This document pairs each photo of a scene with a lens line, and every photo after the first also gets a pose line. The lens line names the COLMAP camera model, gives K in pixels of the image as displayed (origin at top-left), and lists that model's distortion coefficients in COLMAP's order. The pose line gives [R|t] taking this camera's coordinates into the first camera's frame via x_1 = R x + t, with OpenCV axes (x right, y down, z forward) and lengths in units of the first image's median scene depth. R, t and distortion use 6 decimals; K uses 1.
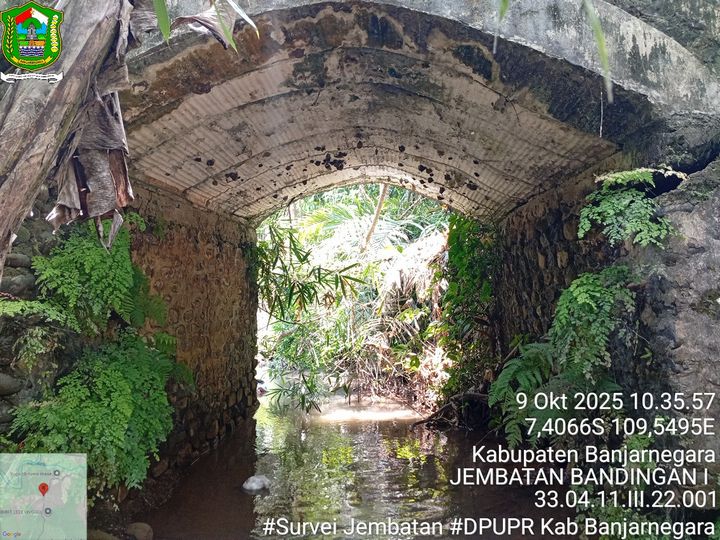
lens RADIAL K [[548.8, 0, 360.0], [0, 548.8, 270.0], [0, 0, 1]] dist [0.100443, -0.203447]
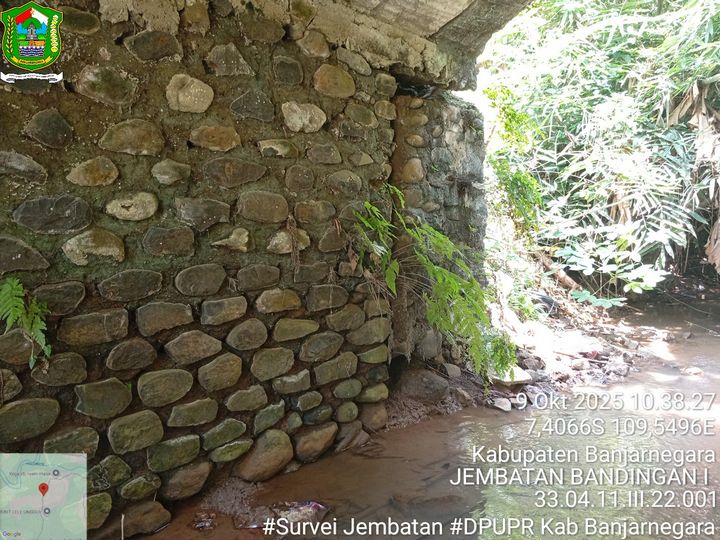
lens RADIAL K [[548.8, 0, 360.0], [0, 548.8, 270.0], [0, 0, 1]] dist [0.100443, -0.203447]
pose [[-0.757815, -0.047674, 0.650726, -0.070879], [-0.009896, 0.998052, 0.061595, 0.085305], [-0.652395, 0.040238, -0.756810, 1.093709]]
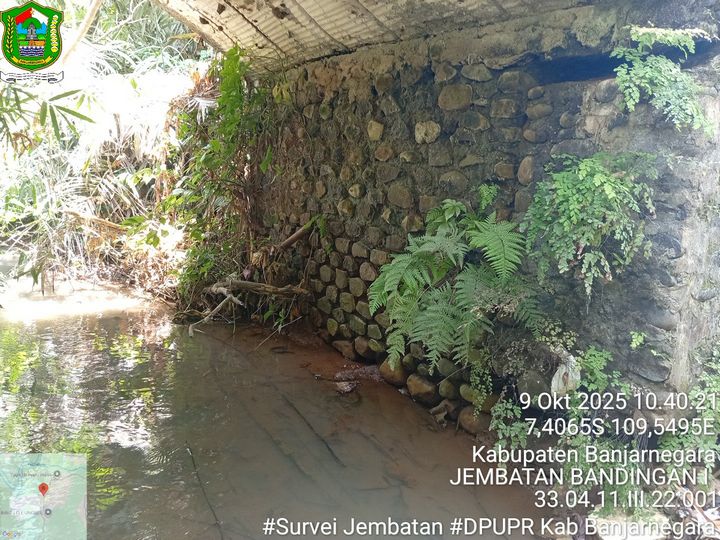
lens RADIAL K [[548.8, 0, 360.0], [0, 548.8, 270.0], [0, 0, 1]] dist [0.100443, -0.203447]
pose [[0.805257, -0.000819, 0.592925, -0.153364], [-0.137069, 0.972655, 0.187497, 0.029817], [-0.576865, -0.232255, 0.783125, 0.278872]]
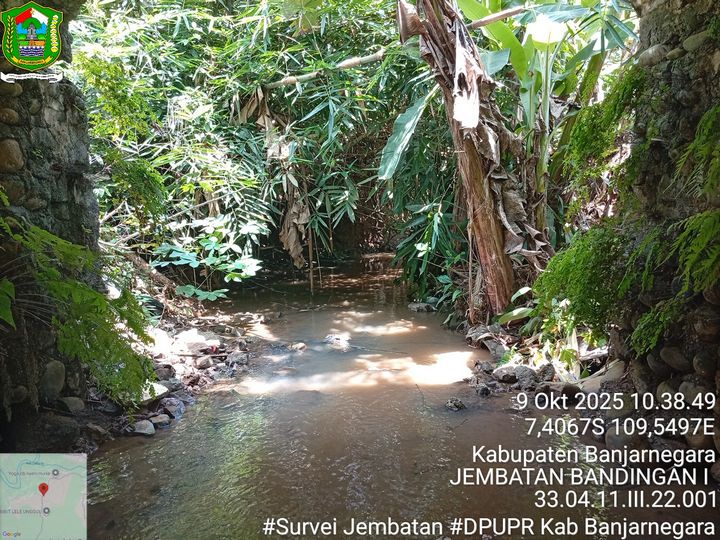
lens RADIAL K [[551.6, 0, 360.0], [0, 551.6, 270.0], [0, 0, 1]] dist [0.027131, -0.080125]
pose [[-0.996185, 0.045229, -0.074631, 0.028740], [0.038607, 0.995380, 0.087910, 0.077824], [0.078262, 0.084693, -0.993329, 1.070007]]
